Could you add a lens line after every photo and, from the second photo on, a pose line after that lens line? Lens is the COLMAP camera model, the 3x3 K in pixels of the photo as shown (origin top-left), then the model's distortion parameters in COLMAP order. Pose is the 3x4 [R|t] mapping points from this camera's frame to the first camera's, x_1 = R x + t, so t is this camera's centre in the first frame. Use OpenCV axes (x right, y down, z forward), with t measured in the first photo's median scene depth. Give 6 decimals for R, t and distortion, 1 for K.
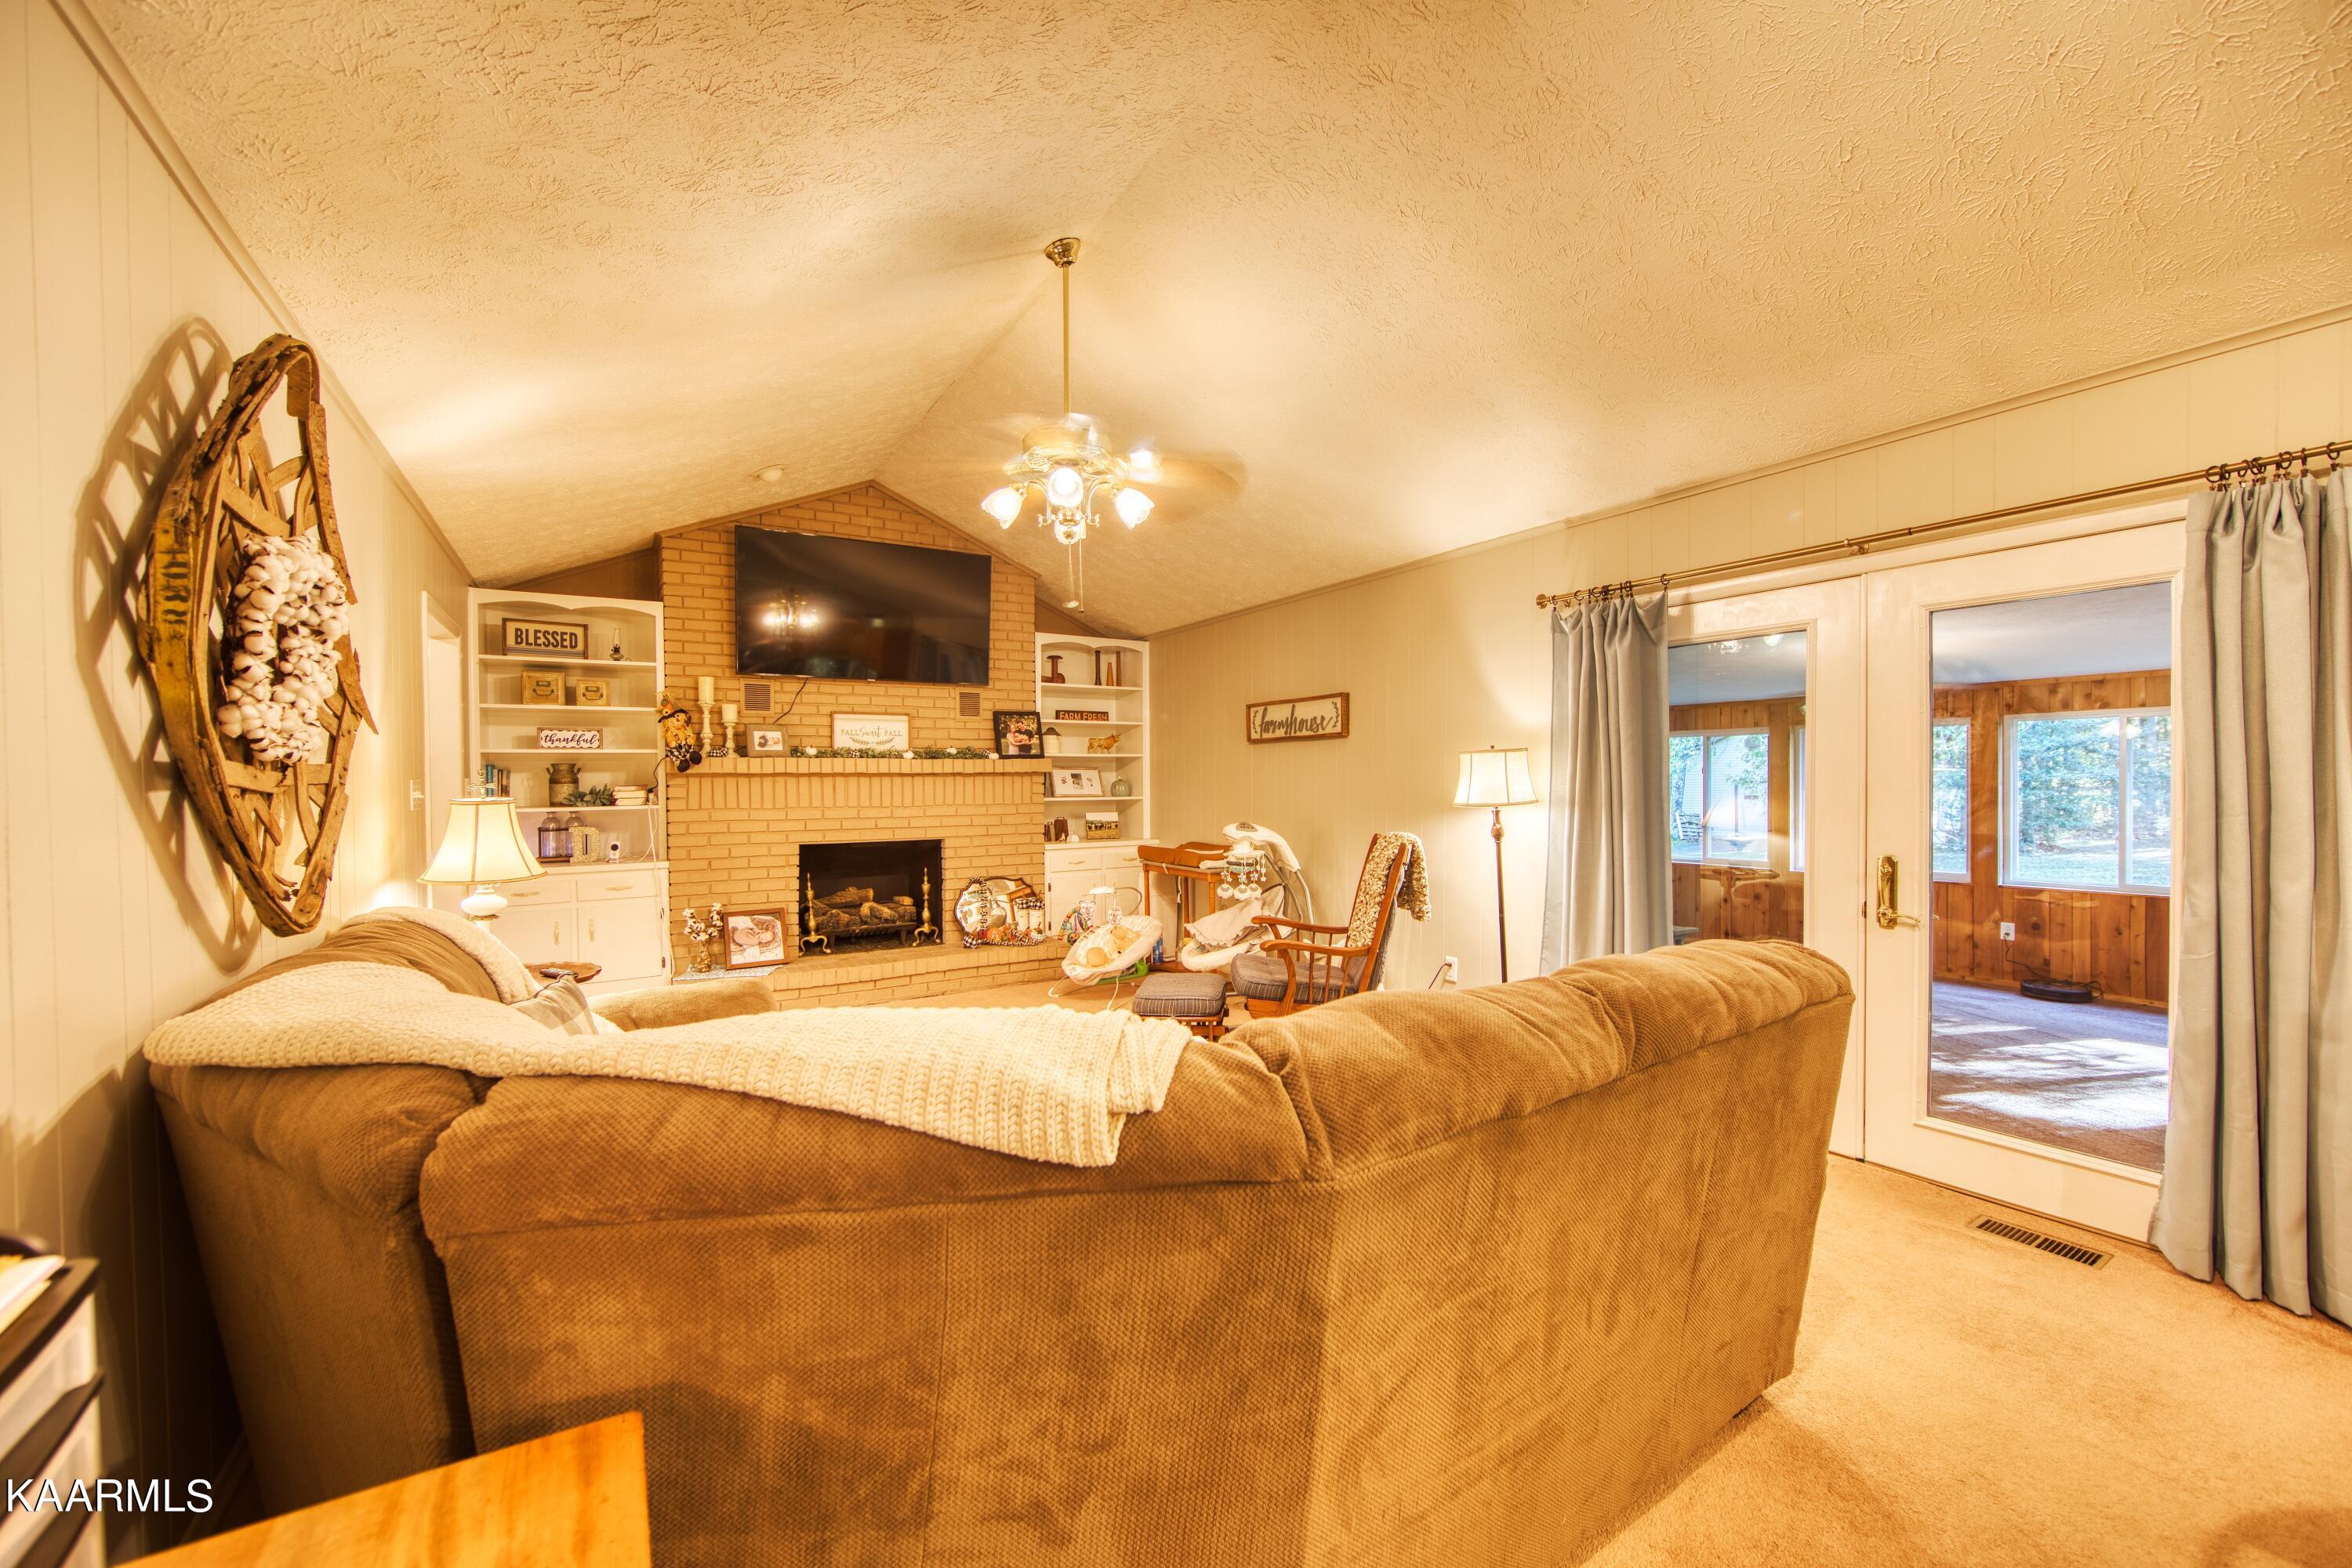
lens RADIAL K [[927.2, 0, 1178.5], [0, 927.2, 786.7], [0, 0, 1]] dist [-0.002098, -0.000093]
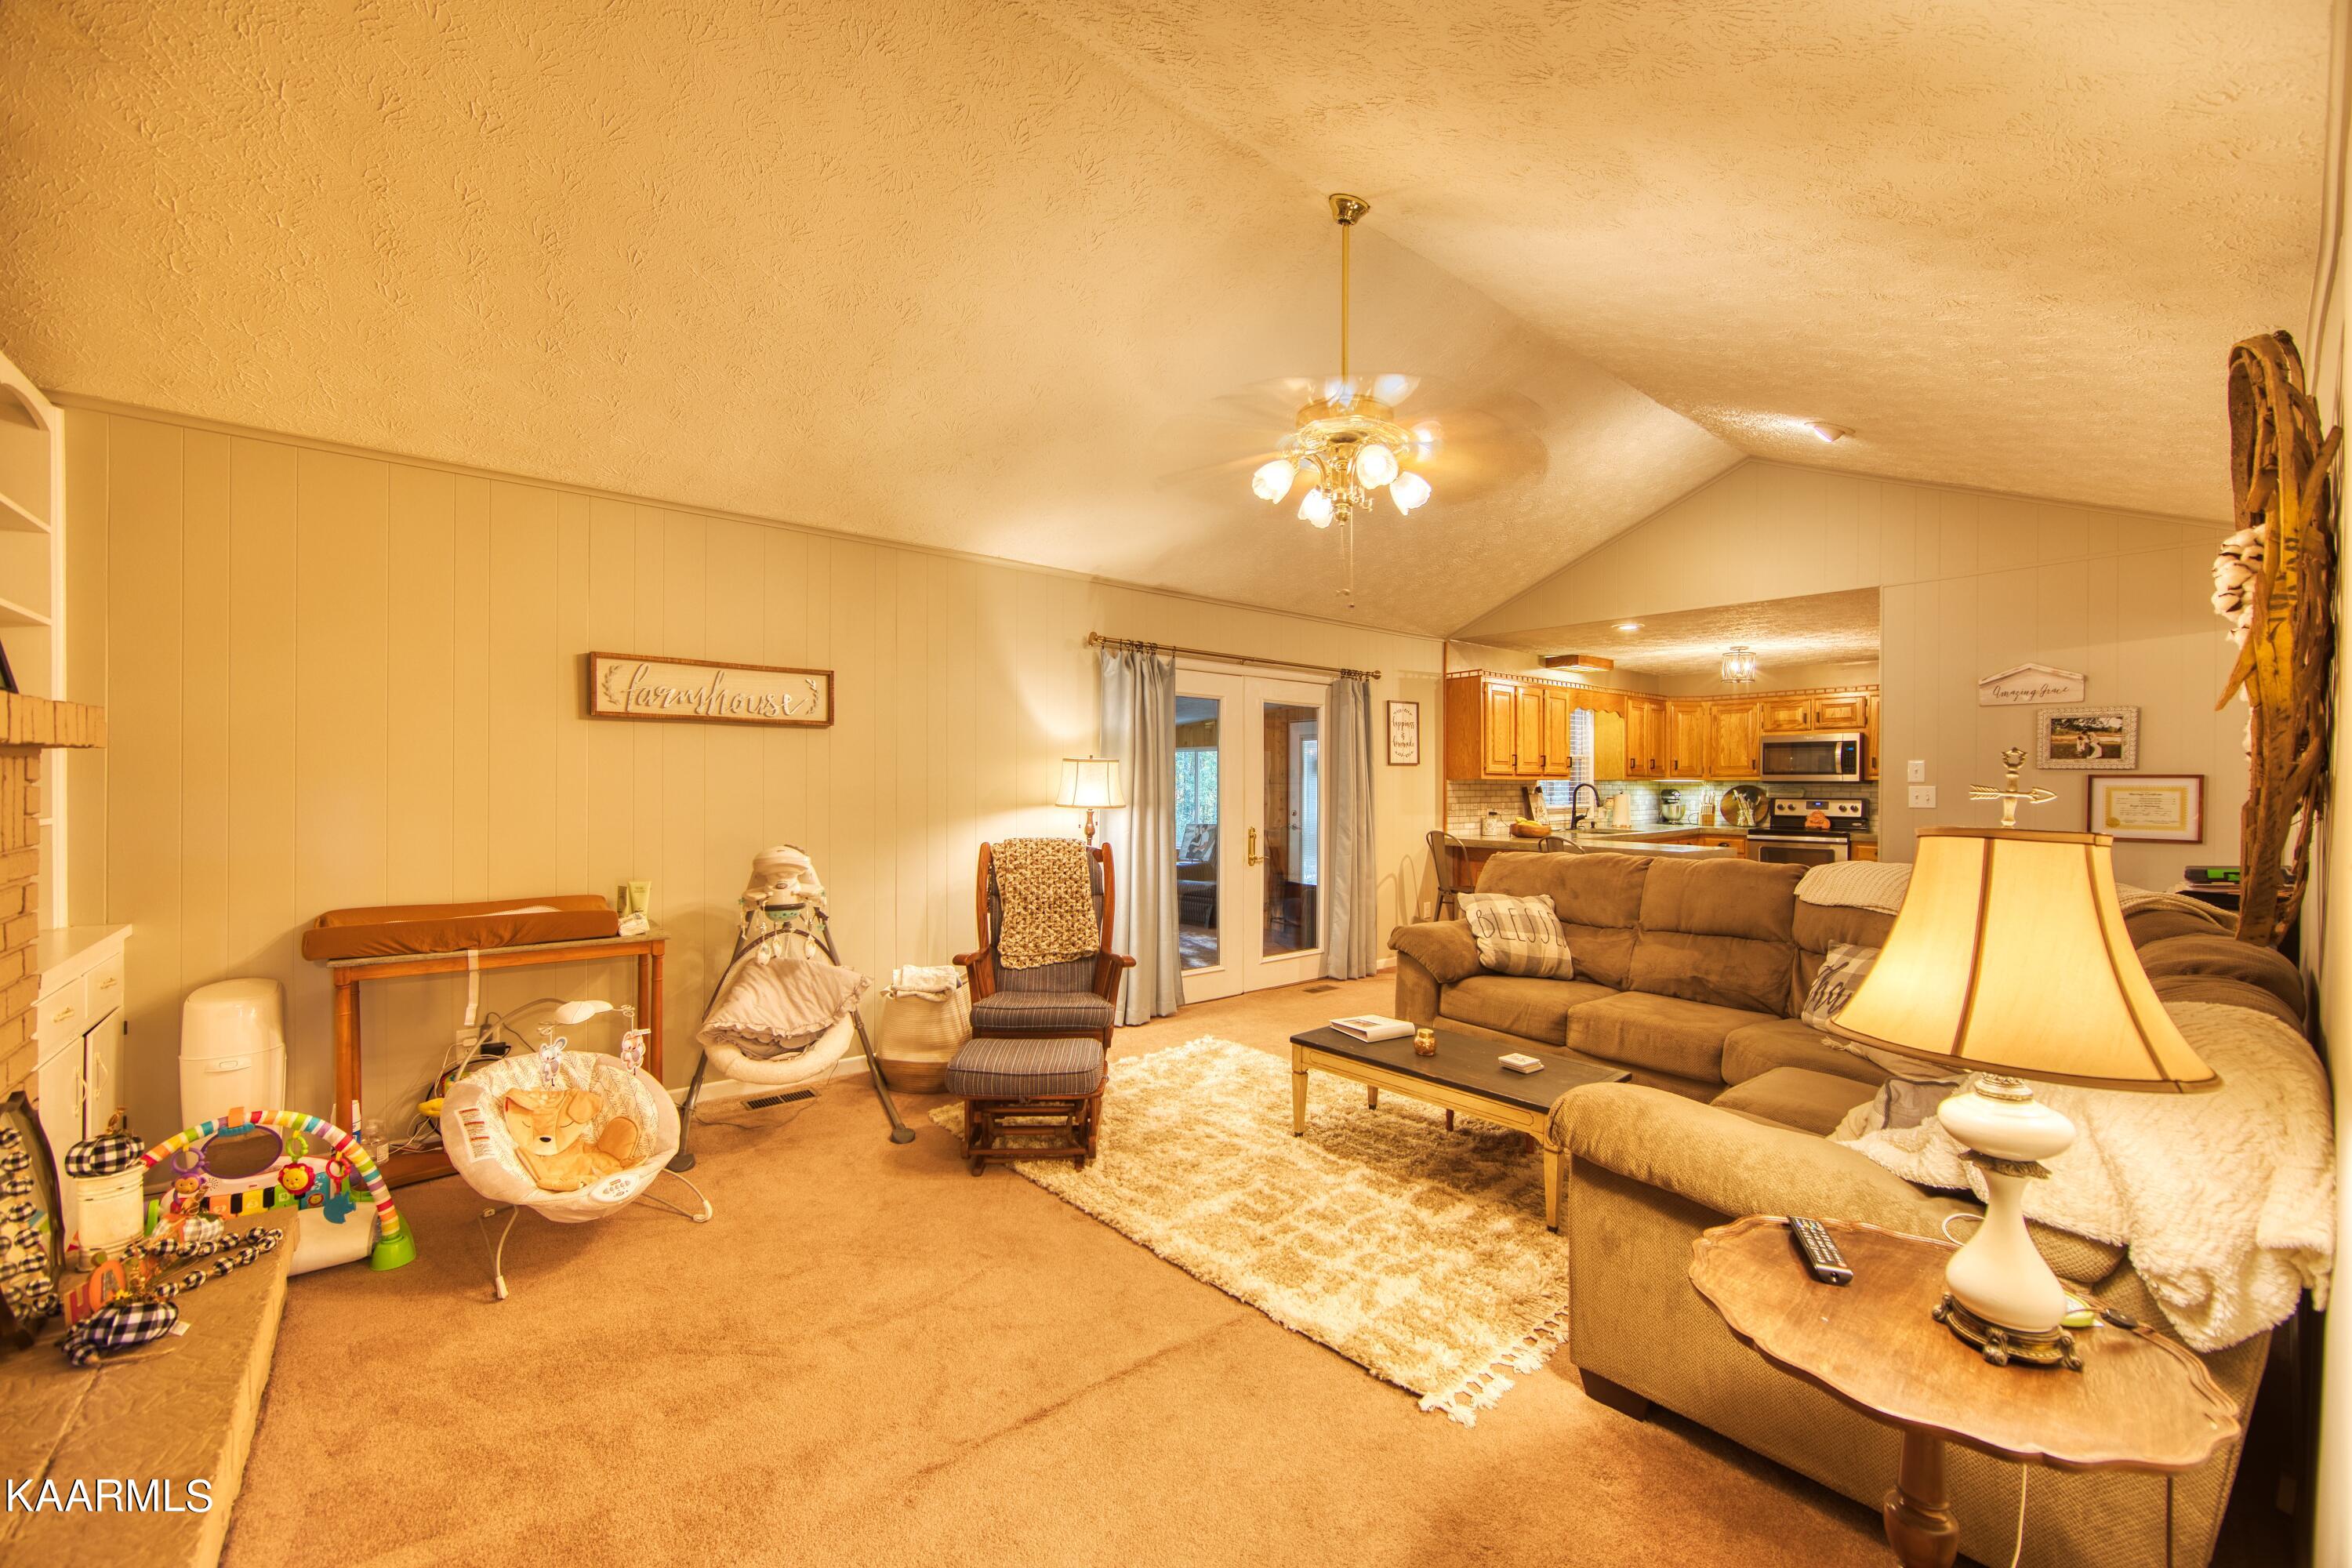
lens RADIAL K [[927.2, 0, 1176.9], [0, 927.2, 789.1], [0, 0, 1]] dist [-0.002098, -0.000093]
pose [[-0.142812, 0.001681, 0.989748, -0.691529], [0.004351, 0.999990, -0.001071, 0.000663], [-0.989740, 0.004154, -0.142818, 0.893350]]
